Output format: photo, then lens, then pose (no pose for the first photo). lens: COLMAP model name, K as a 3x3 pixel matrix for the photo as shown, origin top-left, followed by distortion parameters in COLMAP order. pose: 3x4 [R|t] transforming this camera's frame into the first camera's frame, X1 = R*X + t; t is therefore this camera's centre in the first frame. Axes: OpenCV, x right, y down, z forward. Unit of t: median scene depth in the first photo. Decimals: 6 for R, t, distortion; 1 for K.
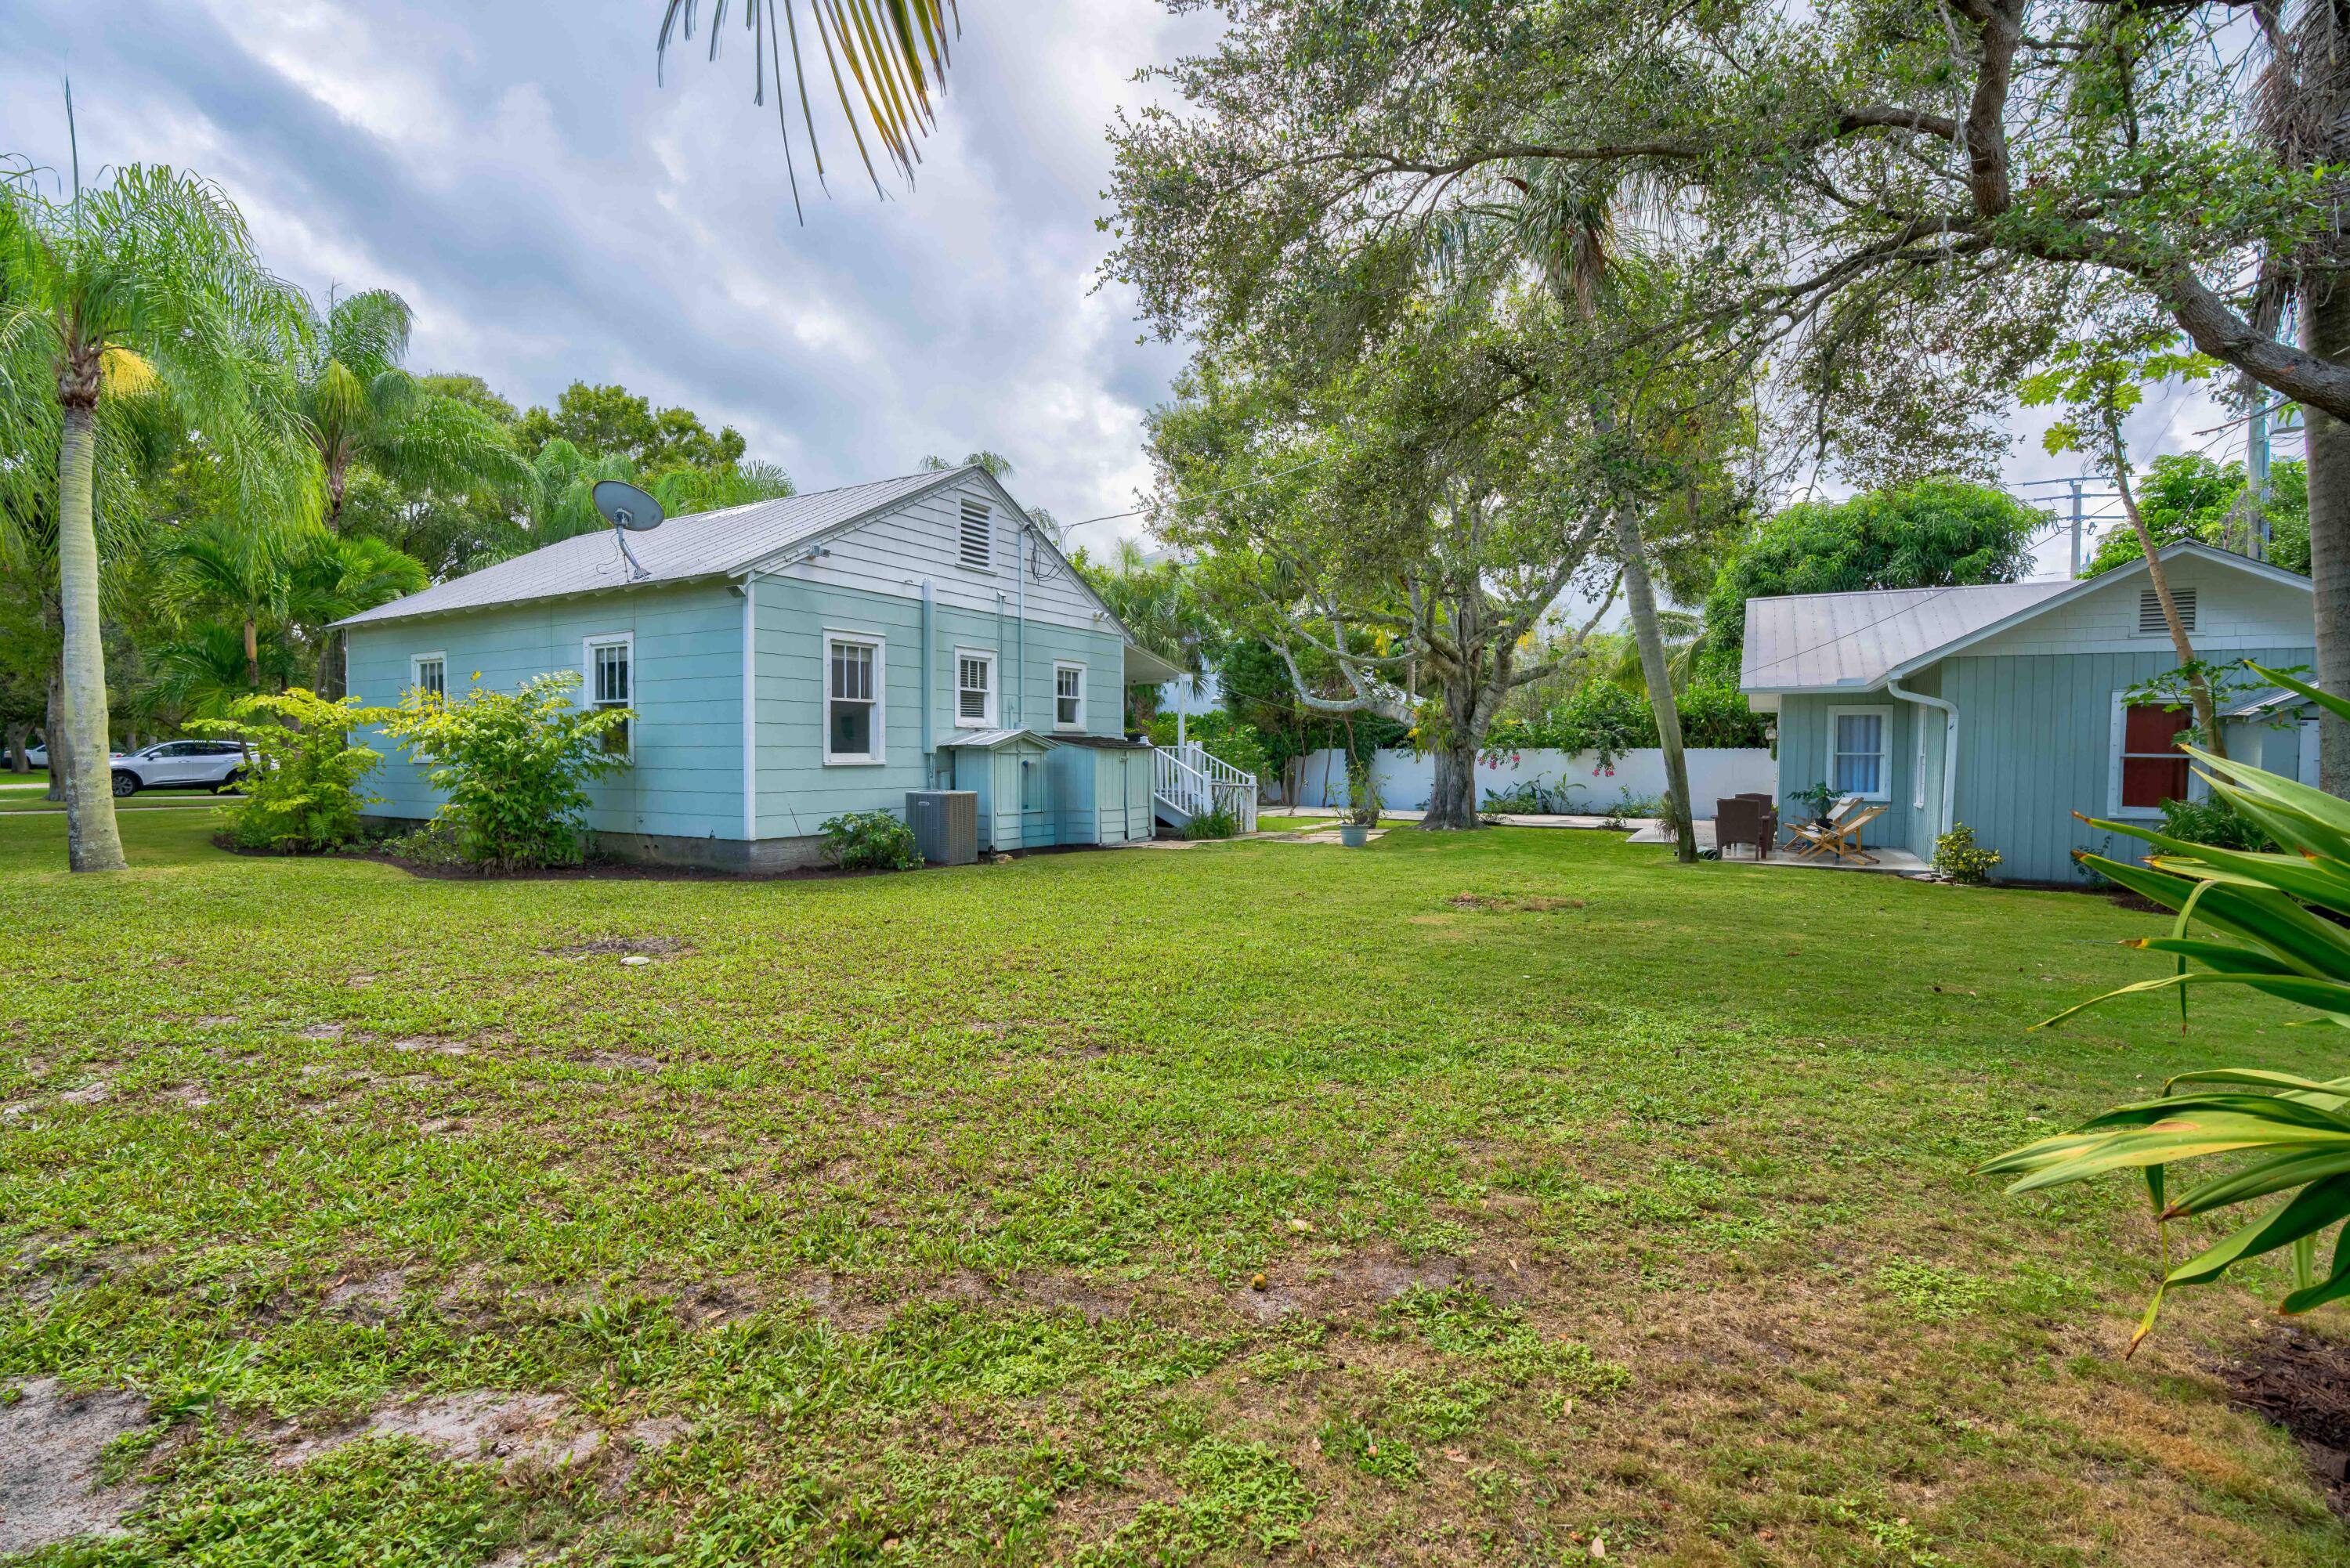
lens RADIAL K [[1090.7, 0, 1155.4], [0, 1090.7, 803.9], [0, 0, 1]] dist [-0.065032, 0.024660]
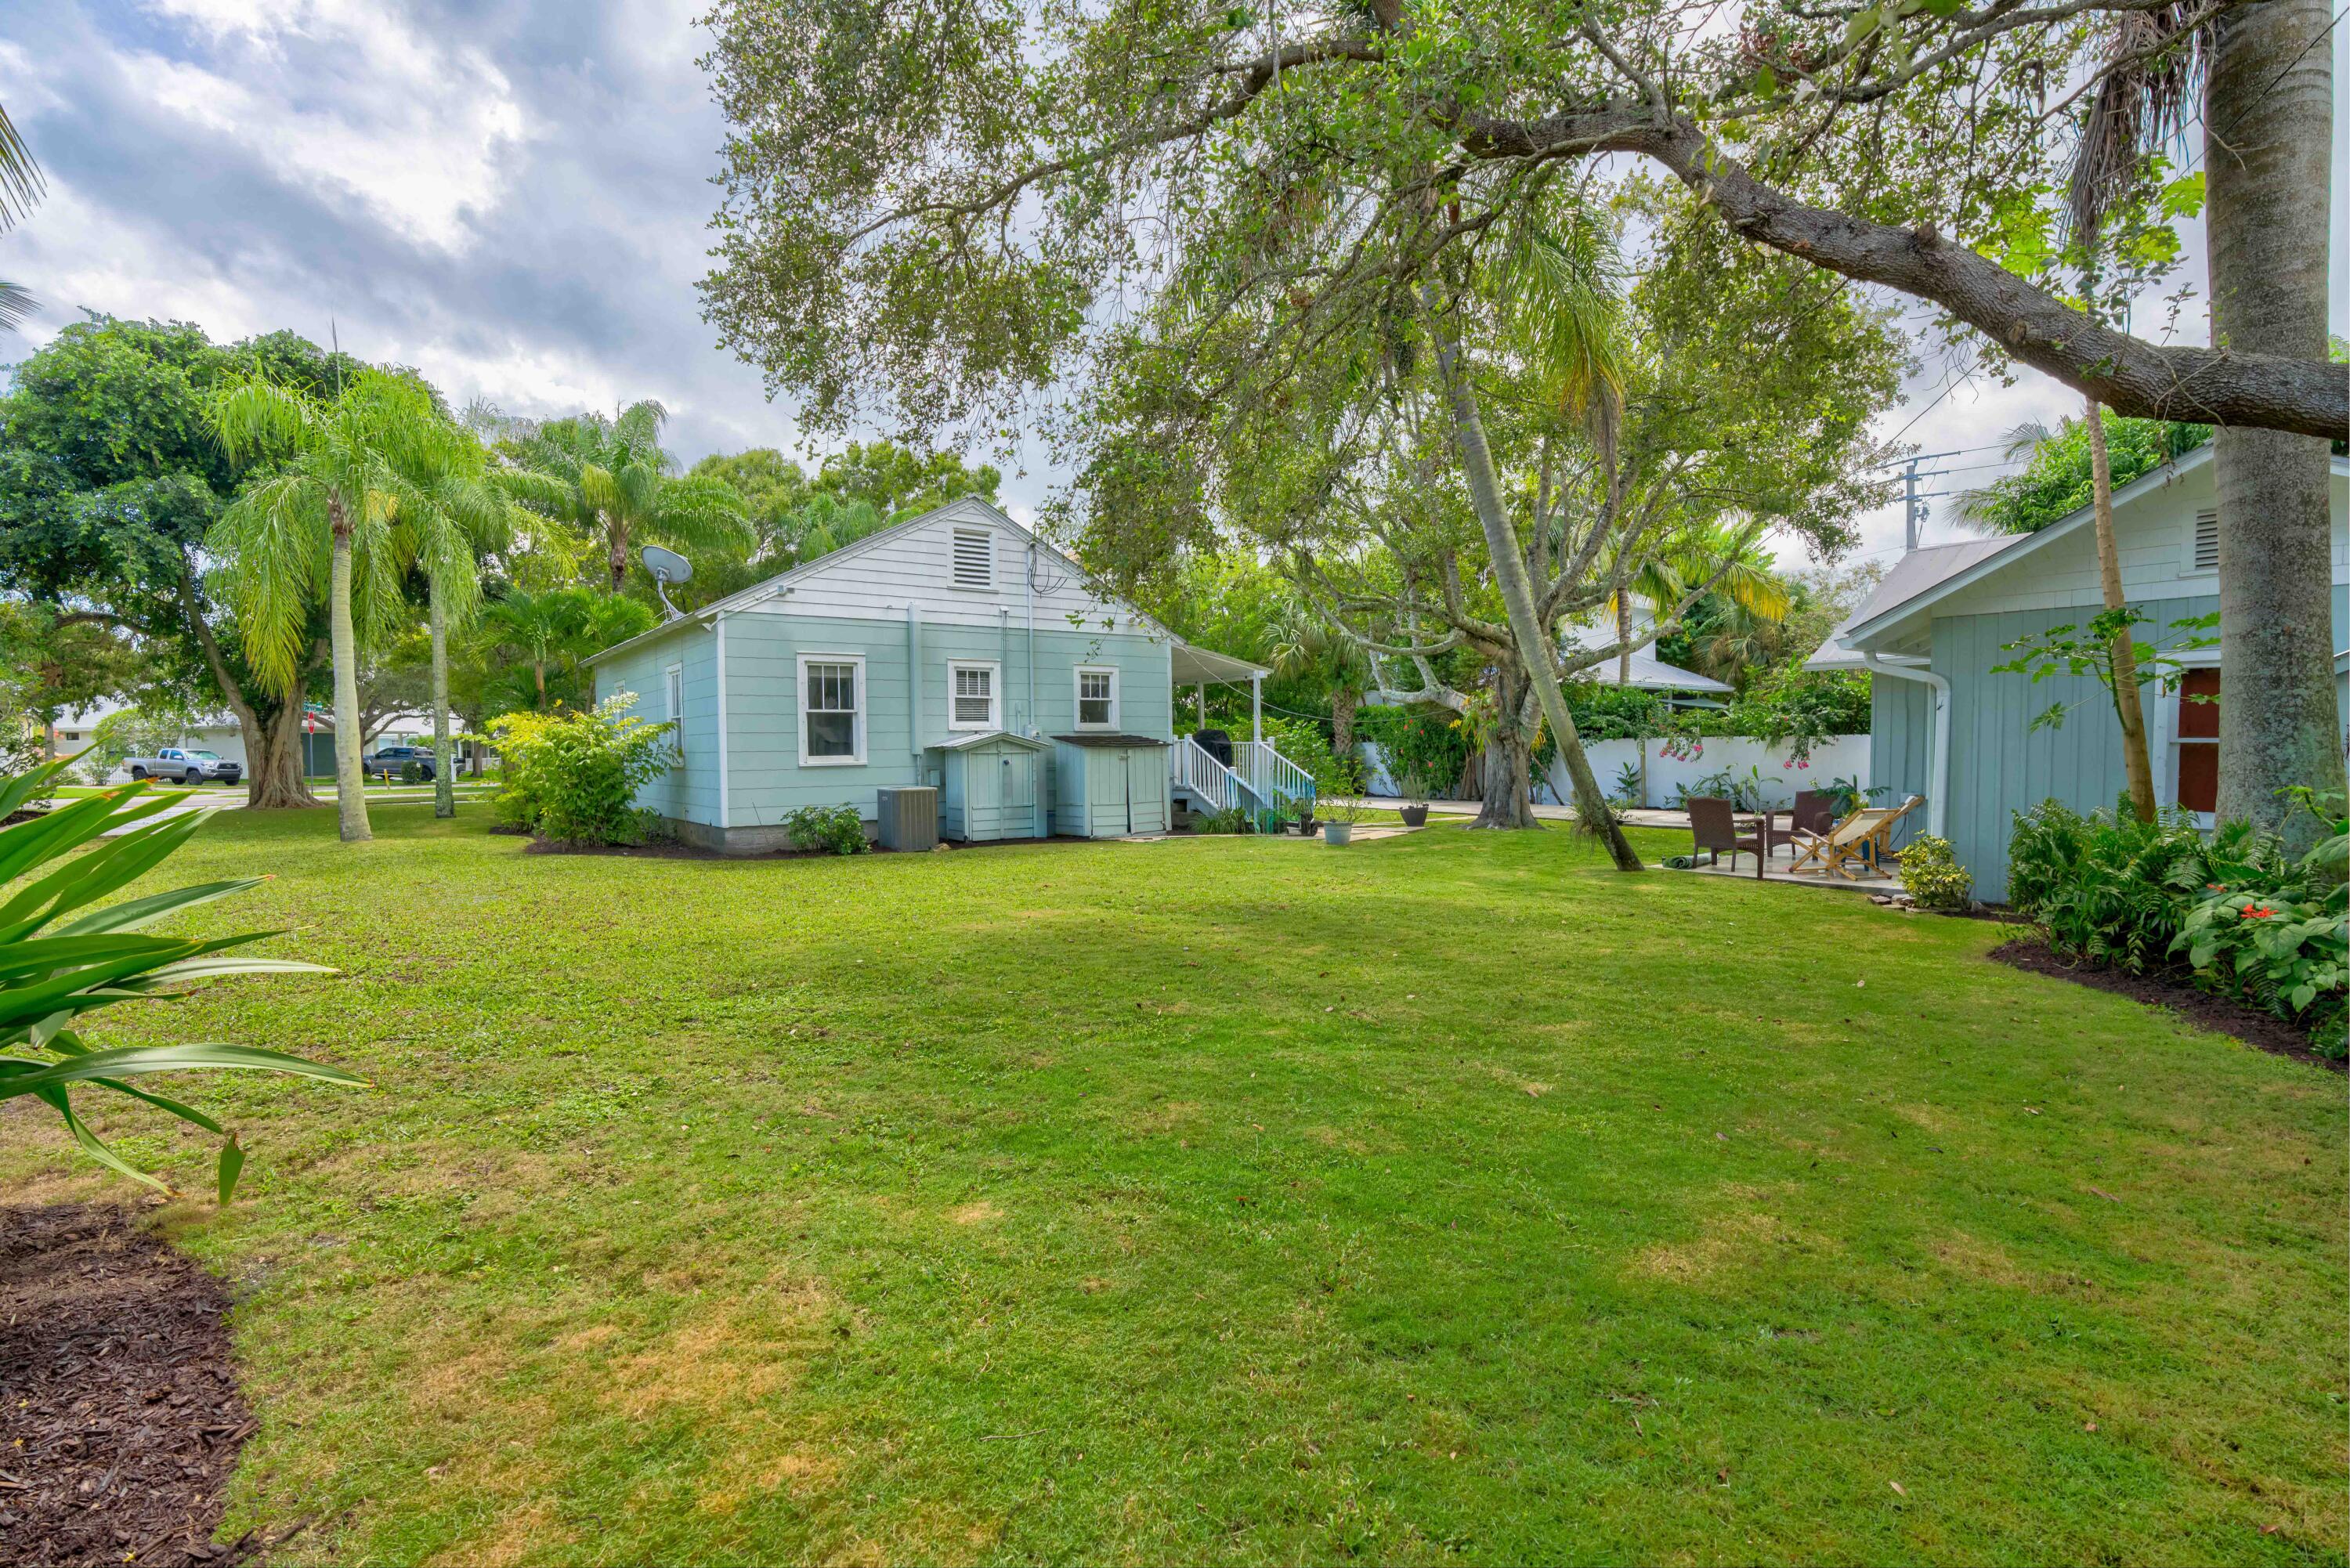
lens RADIAL K [[1090.7, 0, 1155.6], [0, 1090.7, 775.9], [0, 0, 1]] dist [-0.065032, 0.024660]
pose [[0.923451, -0.002453, -0.383708, 0.452697], [-0.004241, 0.999853, -0.016597, -0.005570], [0.383692, 0.016953, 0.923305, 0.038298]]
